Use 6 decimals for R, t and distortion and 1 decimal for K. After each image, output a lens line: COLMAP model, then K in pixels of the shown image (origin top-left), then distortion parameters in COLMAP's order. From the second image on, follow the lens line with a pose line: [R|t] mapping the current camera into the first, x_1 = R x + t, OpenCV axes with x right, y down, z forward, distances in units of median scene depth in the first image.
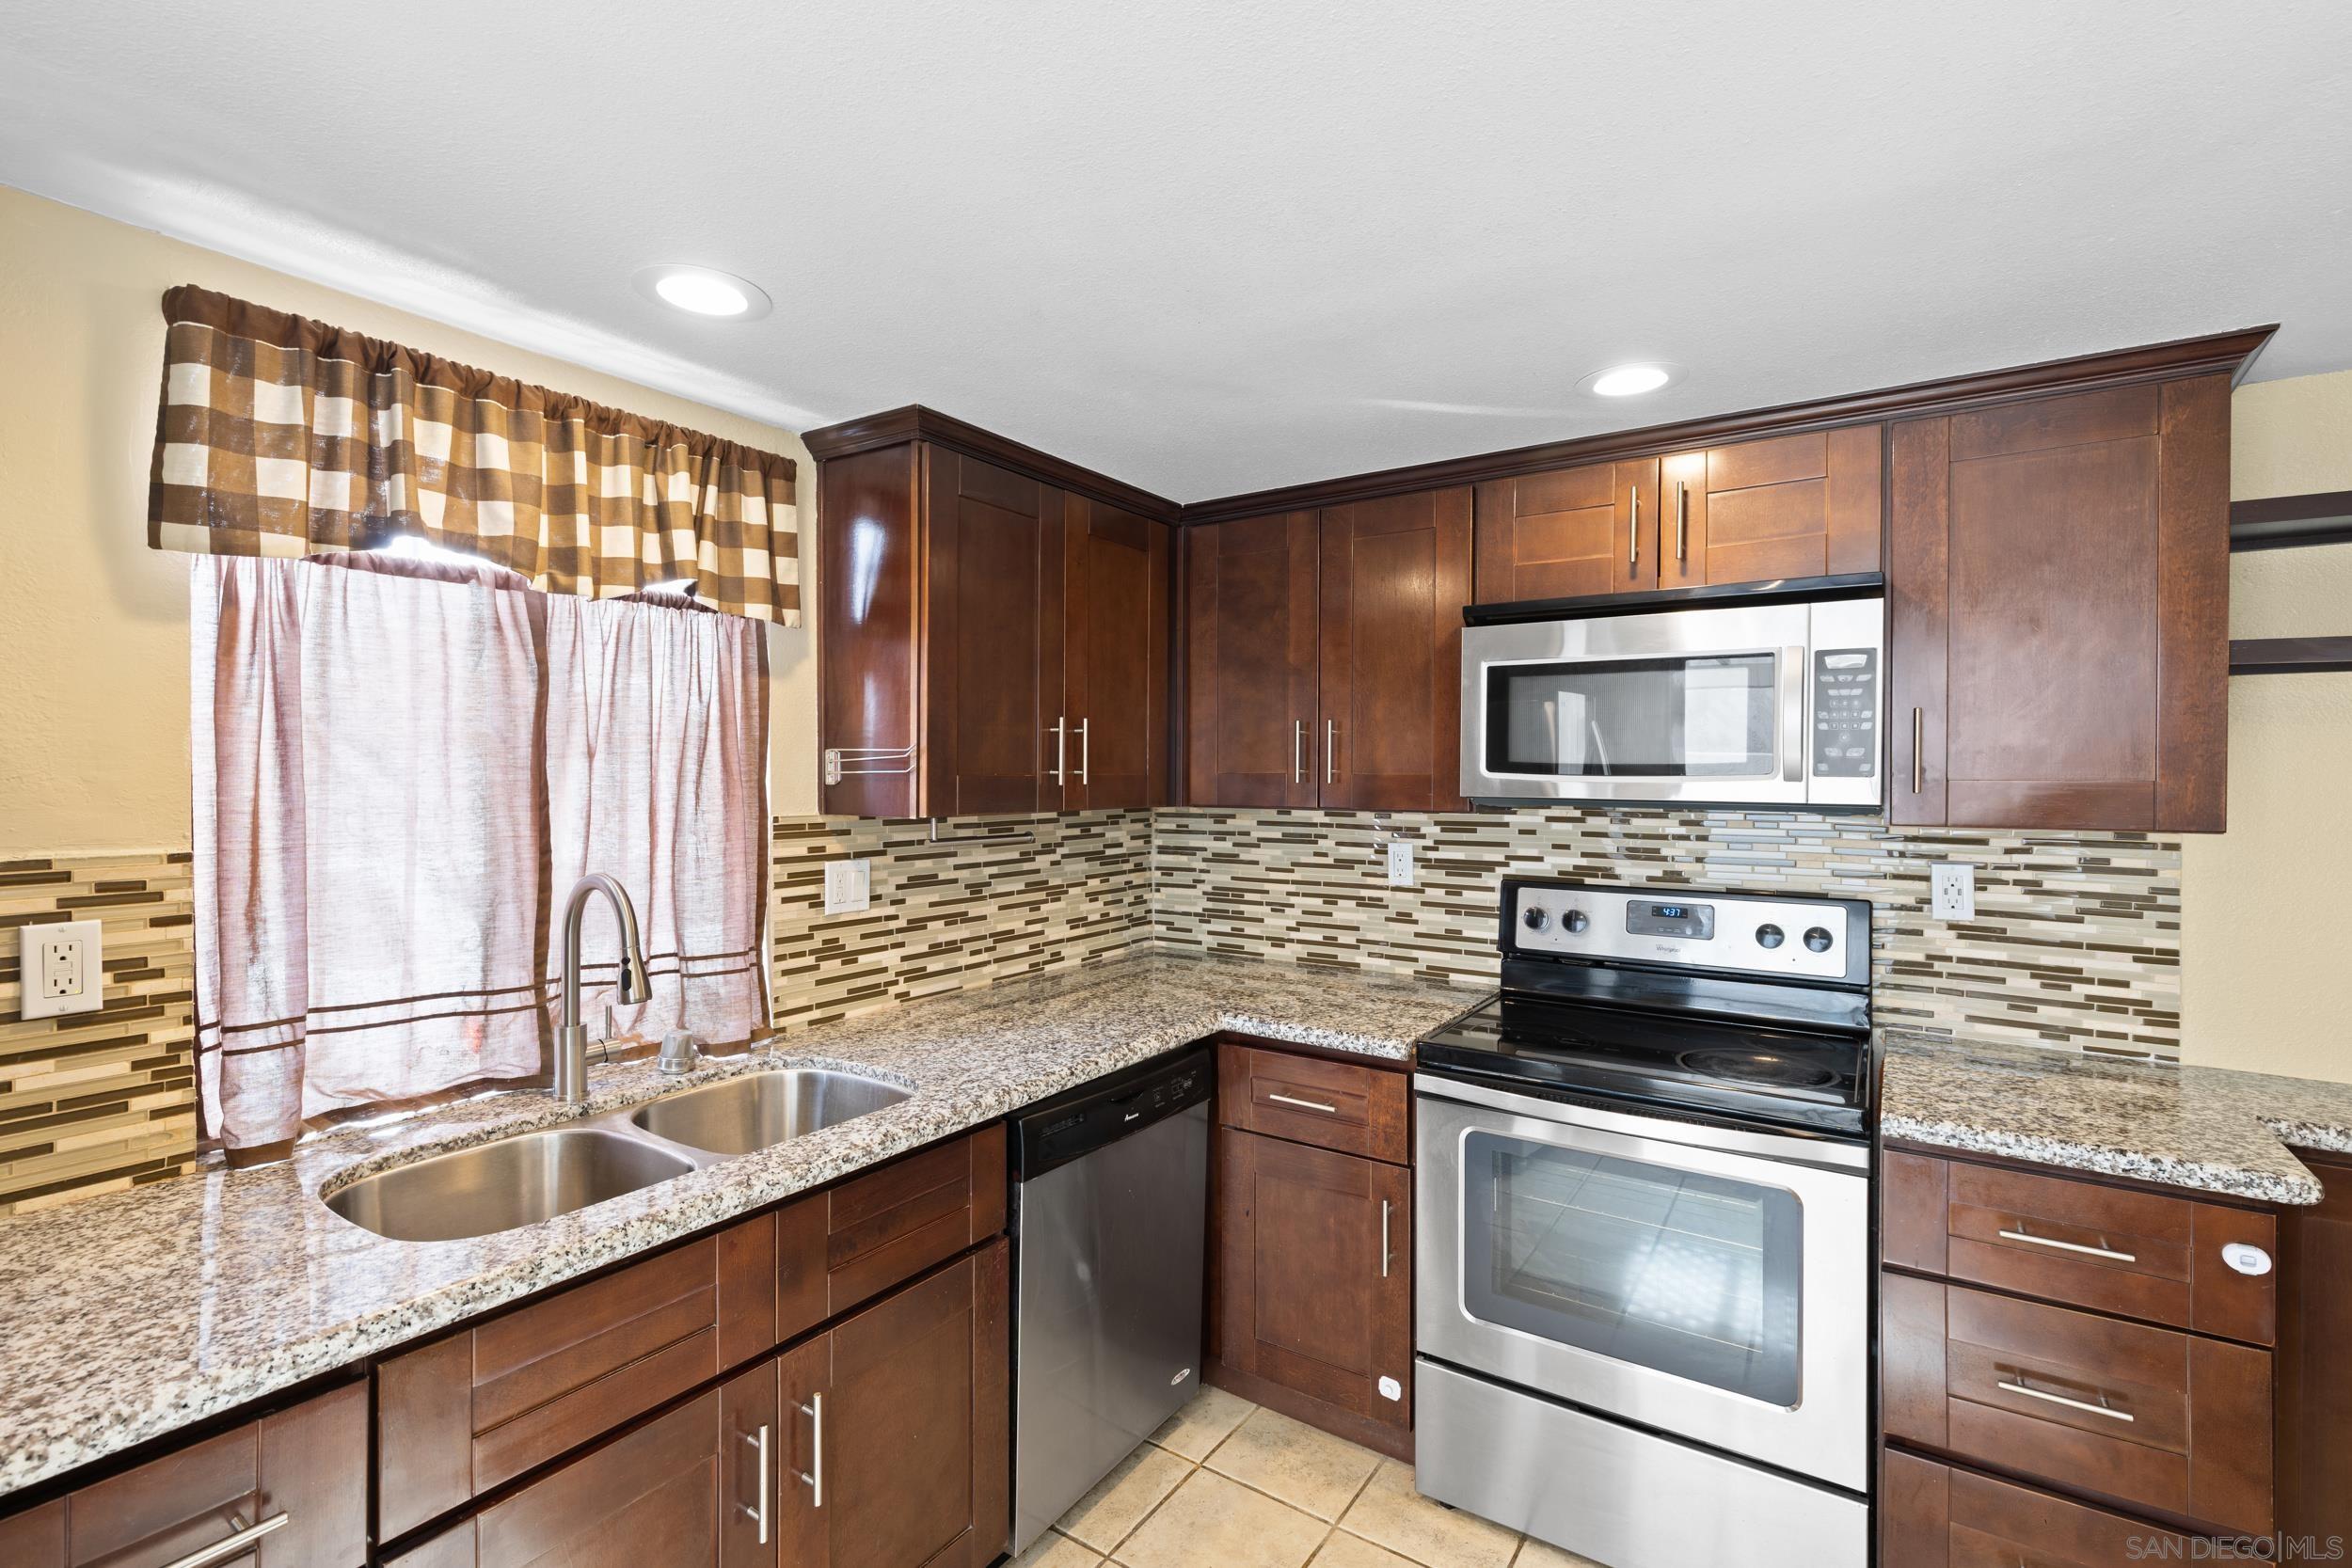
lens RADIAL K [[1050.8, 0, 1166.4], [0, 1050.8, 783.0], [0, 0, 1]] dist [0.001522, -0.001511]
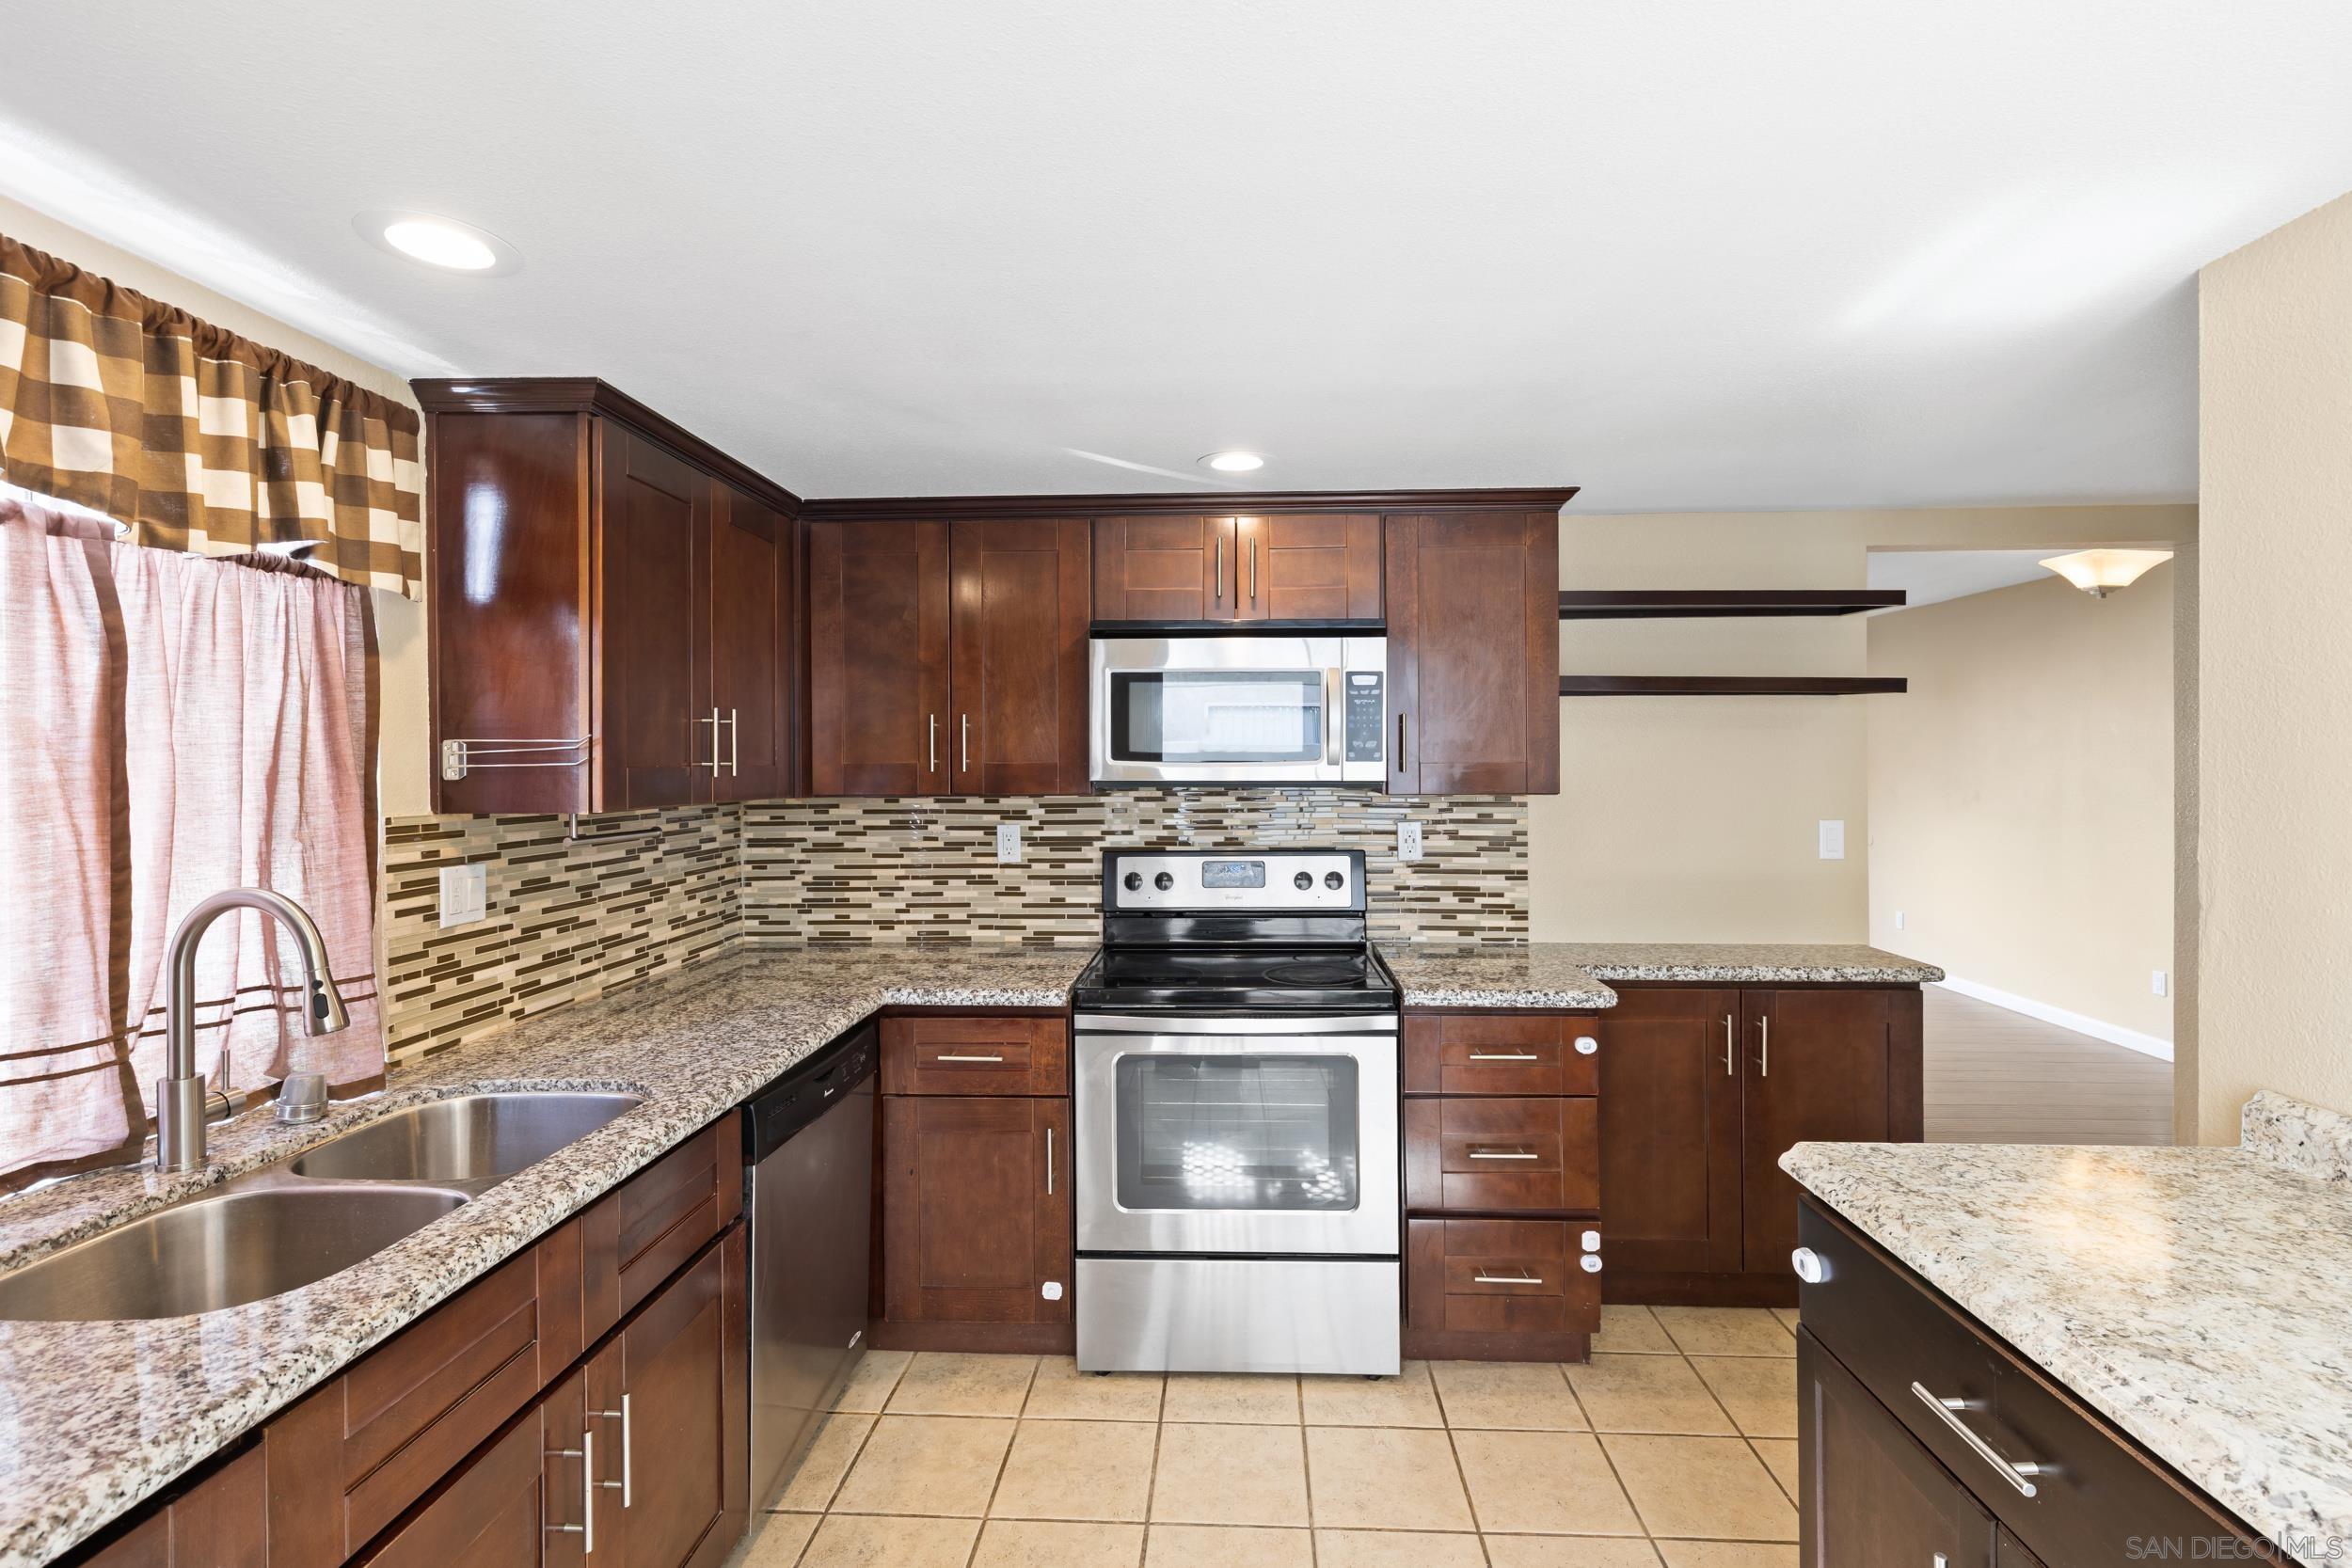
lens RADIAL K [[1050.8, 0, 1195.0], [0, 1050.8, 766.4], [0, 0, 1]] dist [0.001522, -0.001511]
pose [[0.857819, -0.010628, 0.513841, -0.269906], [0.014352, 0.999892, -0.003278, 0.002262], [-0.513751, 0.010187, 0.857879, -0.092858]]
